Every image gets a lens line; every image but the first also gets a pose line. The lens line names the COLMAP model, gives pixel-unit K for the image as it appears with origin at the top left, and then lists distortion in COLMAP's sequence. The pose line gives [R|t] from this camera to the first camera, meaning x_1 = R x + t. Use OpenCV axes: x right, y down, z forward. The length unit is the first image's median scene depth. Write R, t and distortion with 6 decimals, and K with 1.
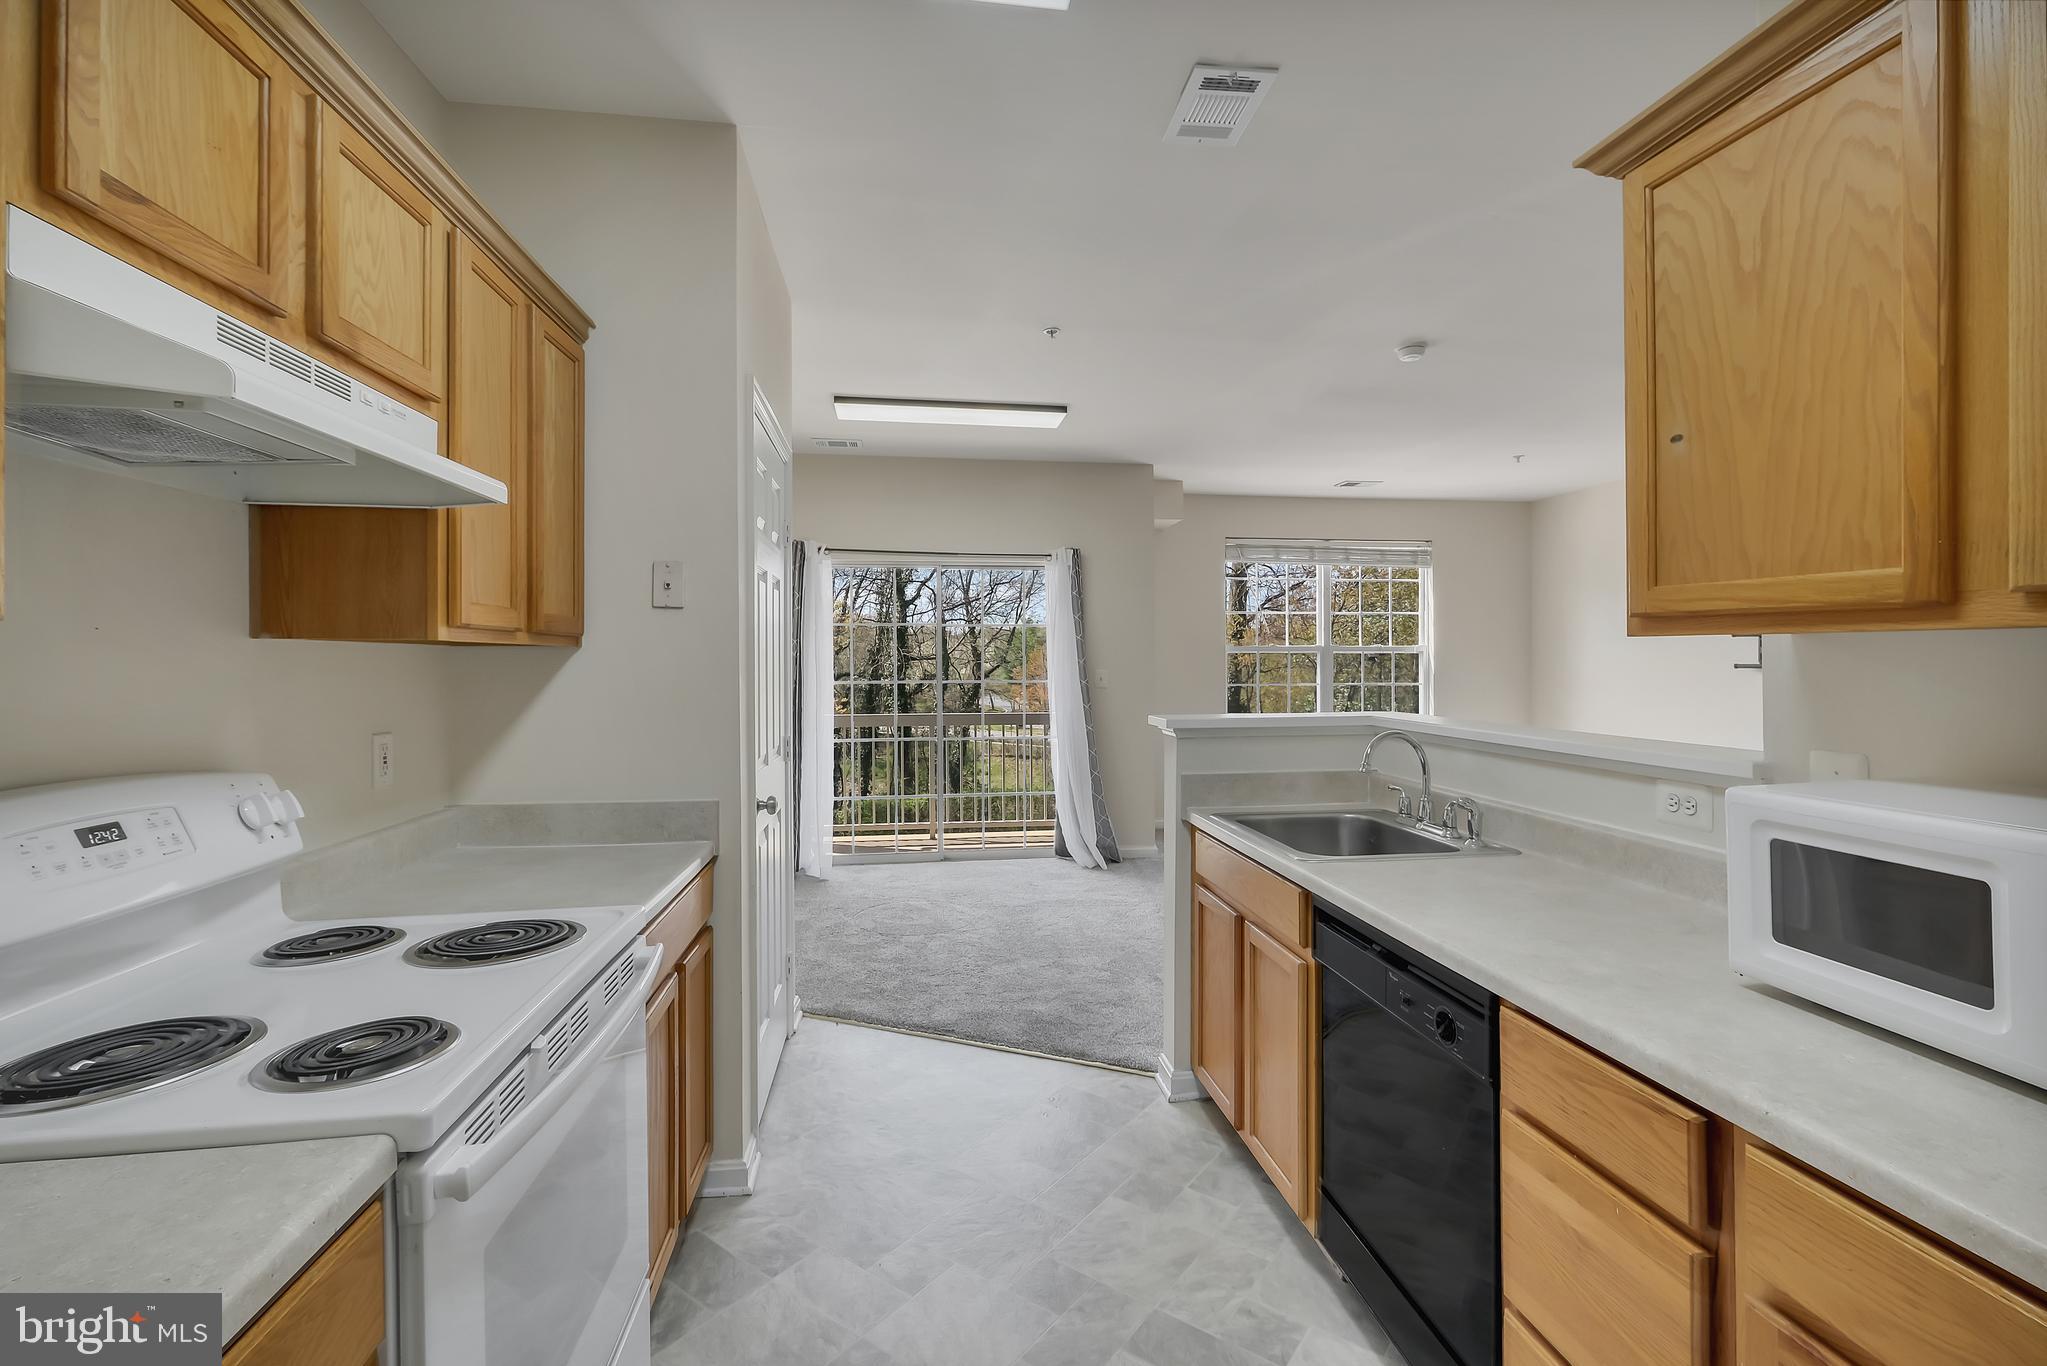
lens RADIAL K [[900.4, 0, 1023.6], [0, 900.4, 669.1], [0, 0, 1]] dist [-0.005176, -0.000072]
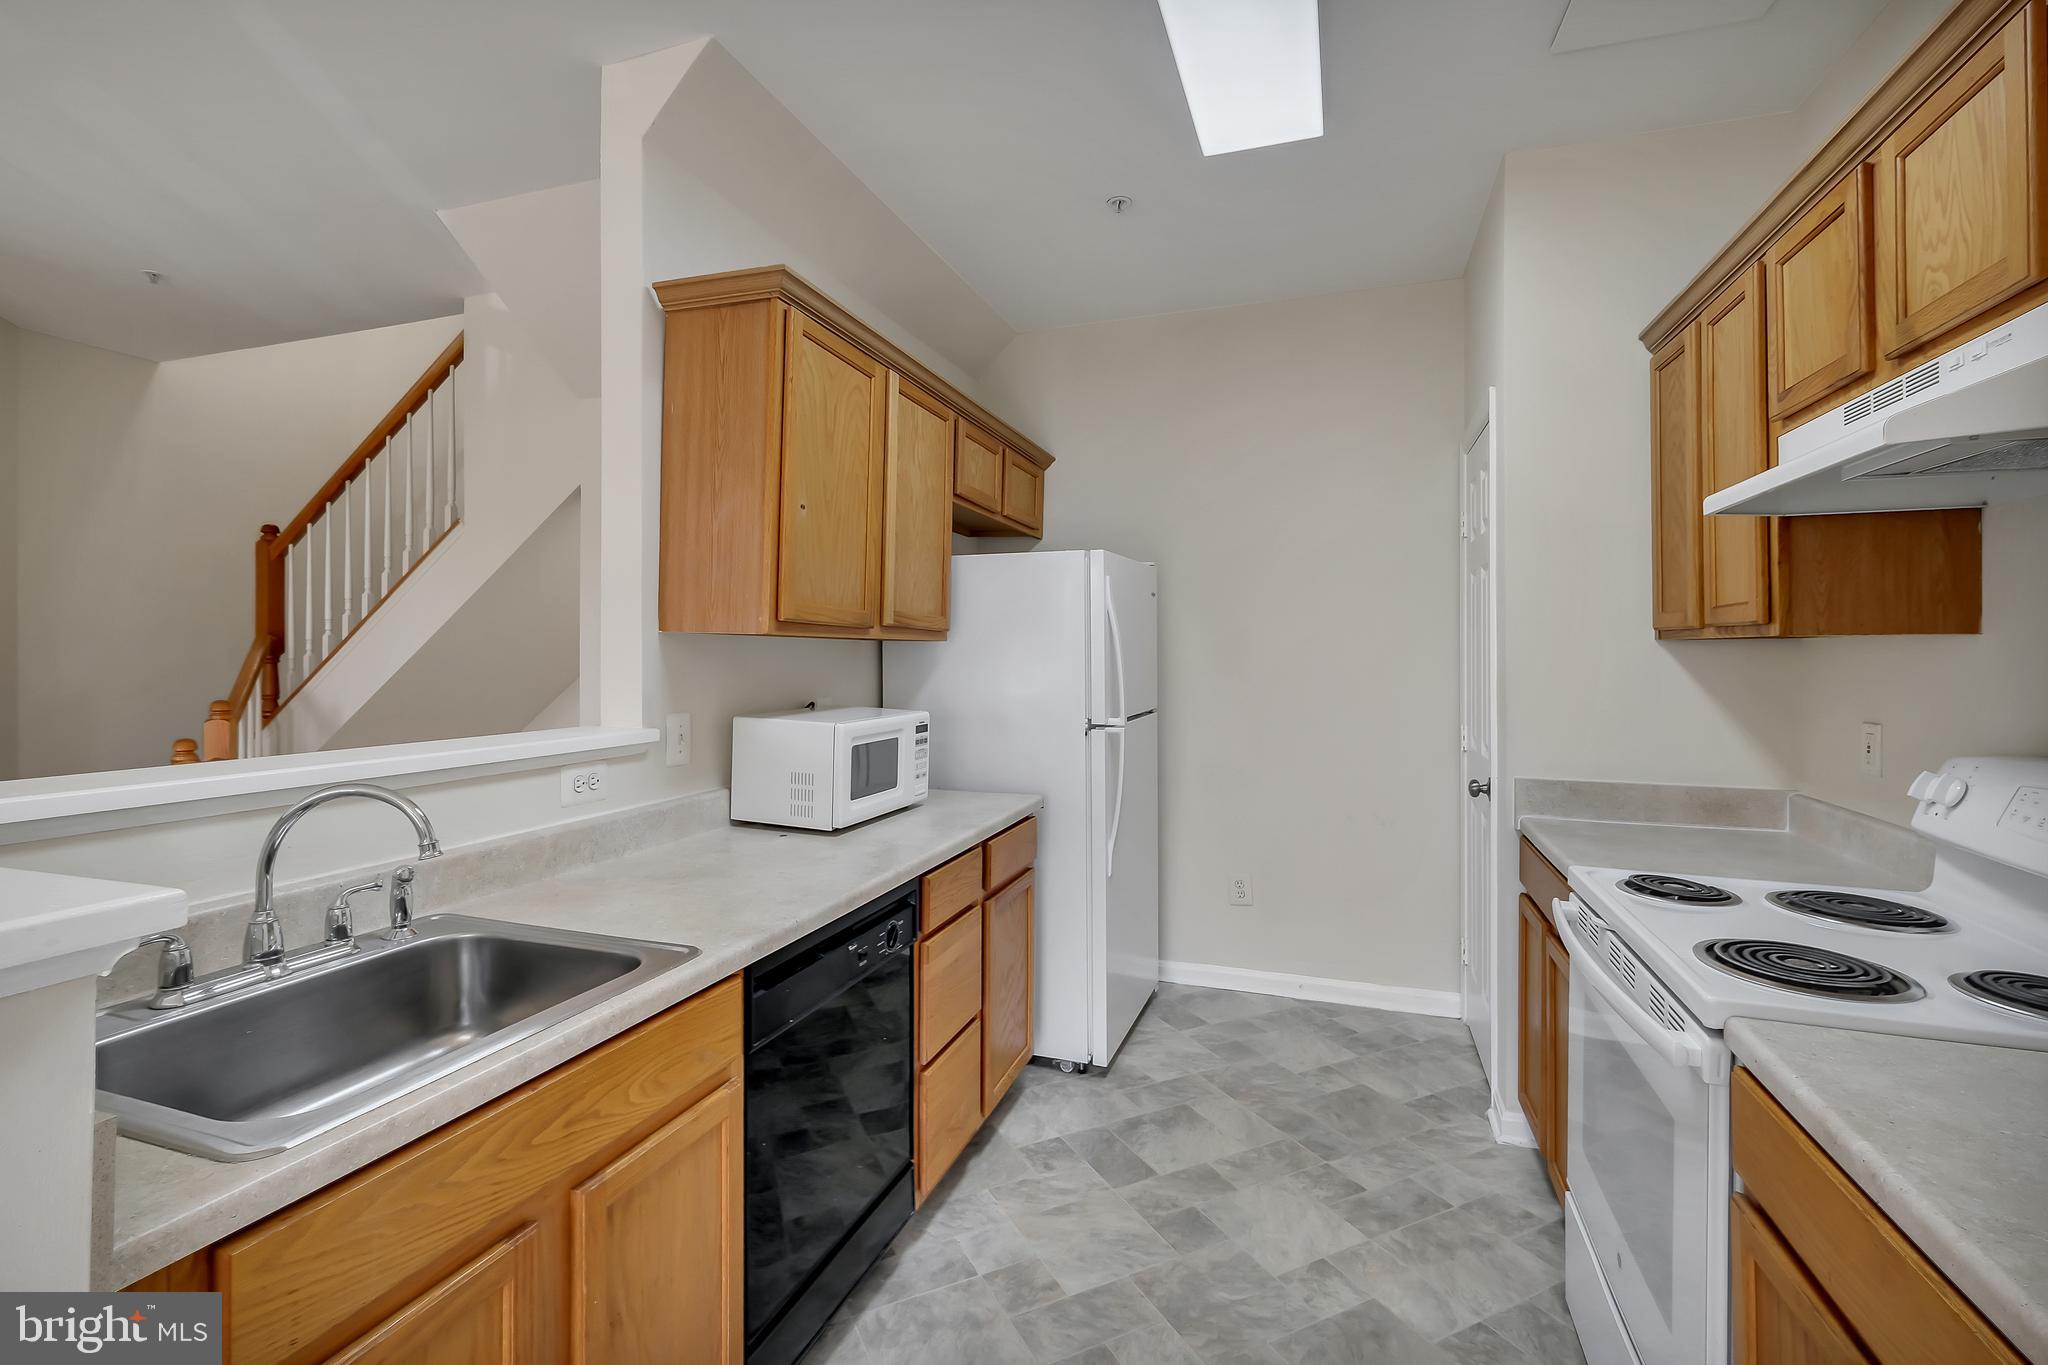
lens RADIAL K [[909.1, 0, 1021.9], [0, 909.1, 639.3], [0, 0, 1]] dist [0.001163, 0.000239]
pose [[-0.887785, 0.004657, 0.460235, -0.334840], [0.001637, 0.999974, -0.006961, -0.021341], [-0.460256, -0.005426, -0.887770, 2.321899]]
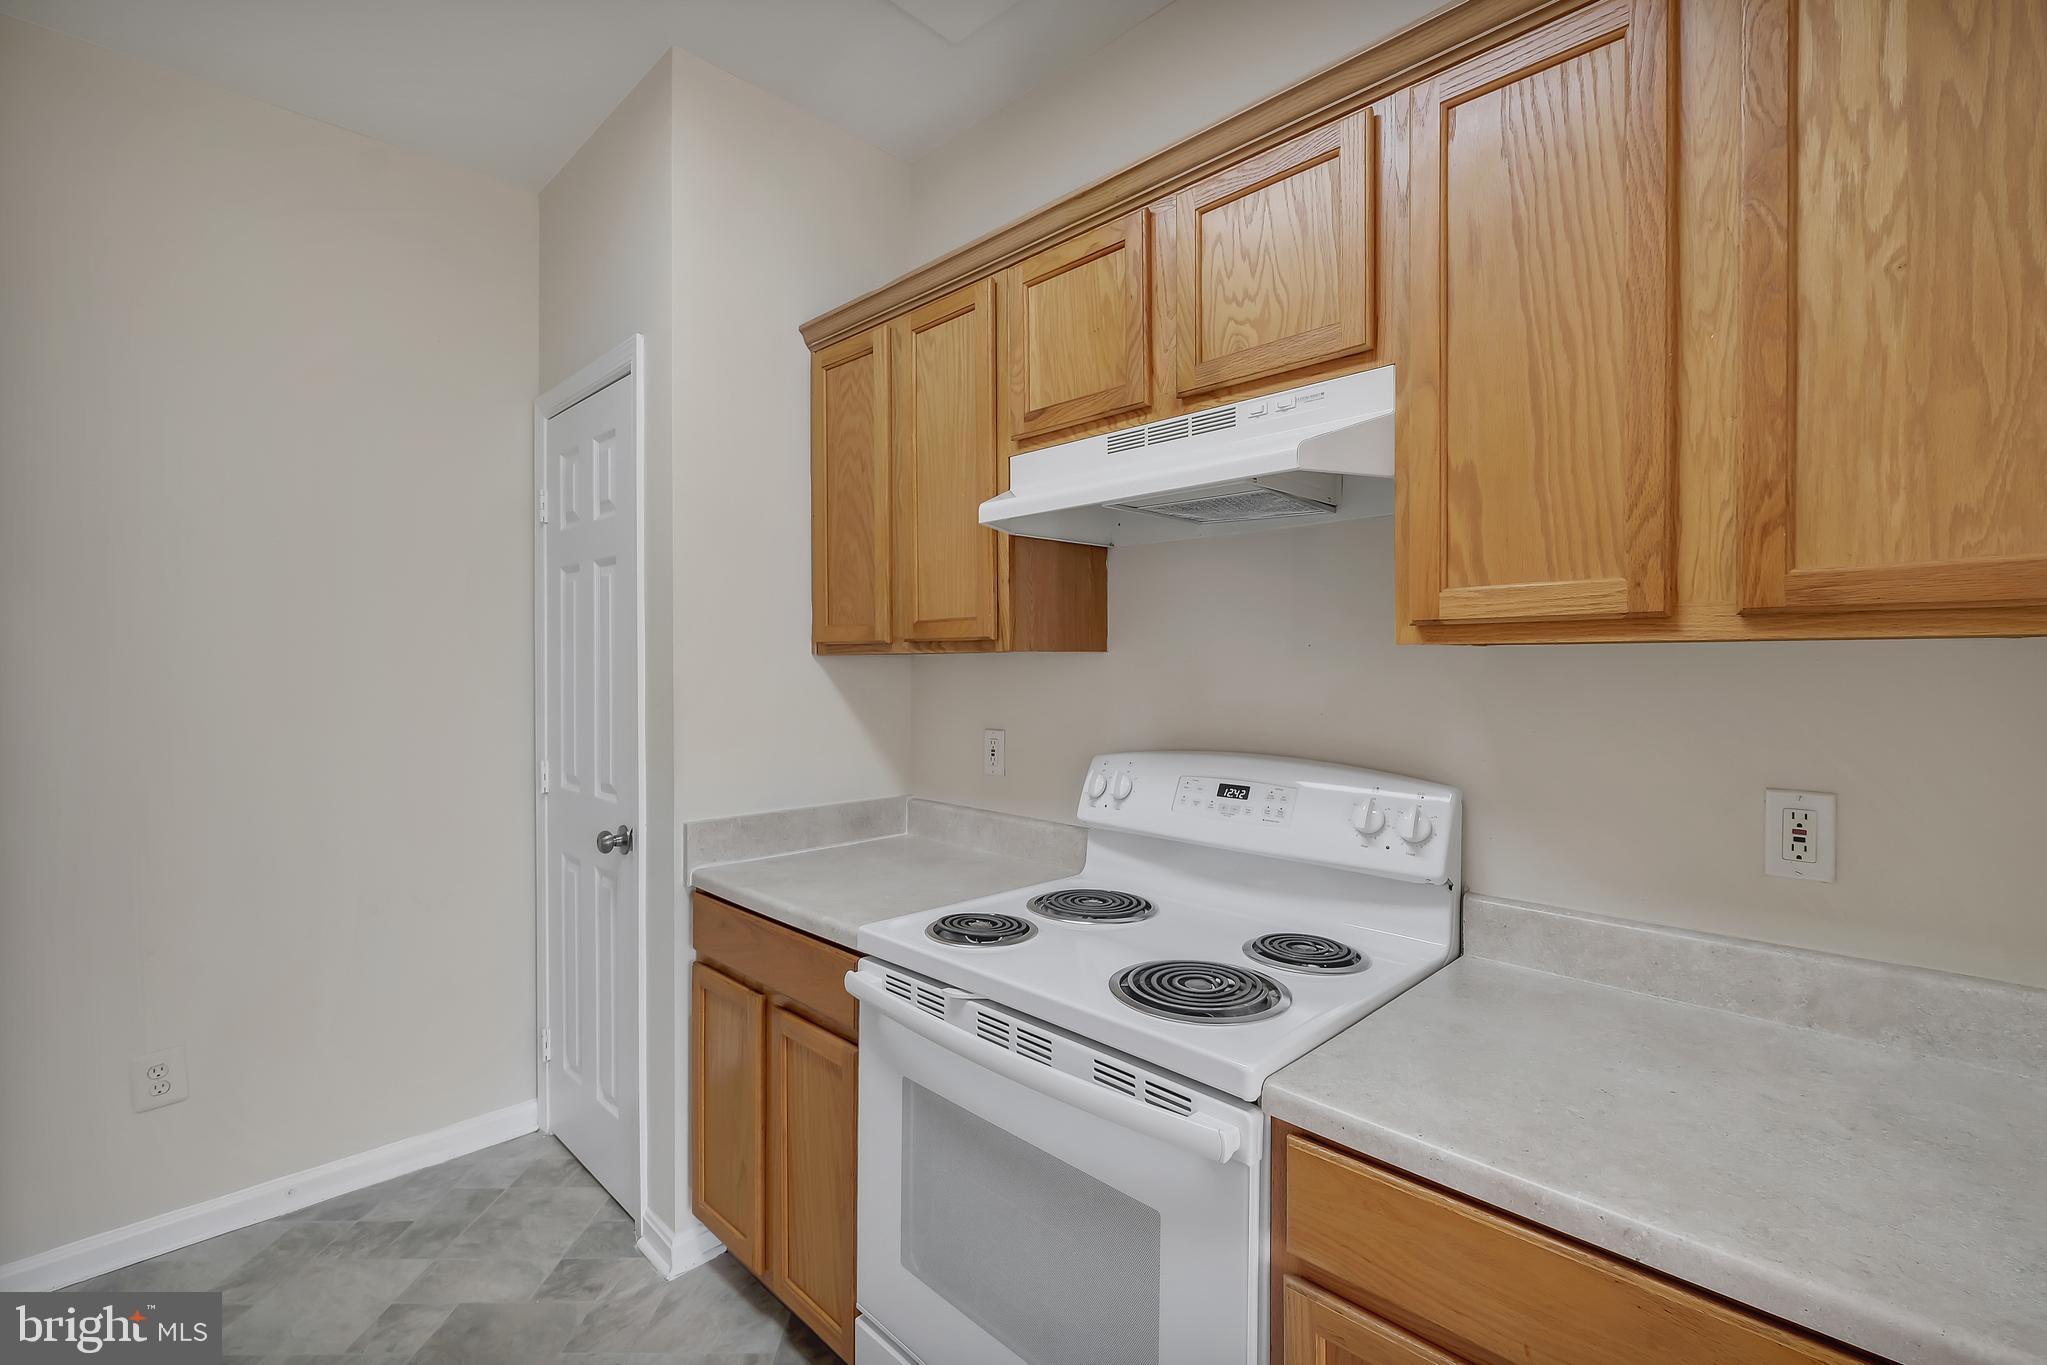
lens RADIAL K [[900.4, 0, 1023.6], [0, 900.4, 668.6], [0, 0, 1]] dist [-0.005176, -0.000072]
pose [[-0.799666, 0.005397, -0.600420, 0.088192], [-0.000804, 0.999949, 0.010059, -0.022541], [0.600444, 0.008527, -0.799621, 1.717699]]
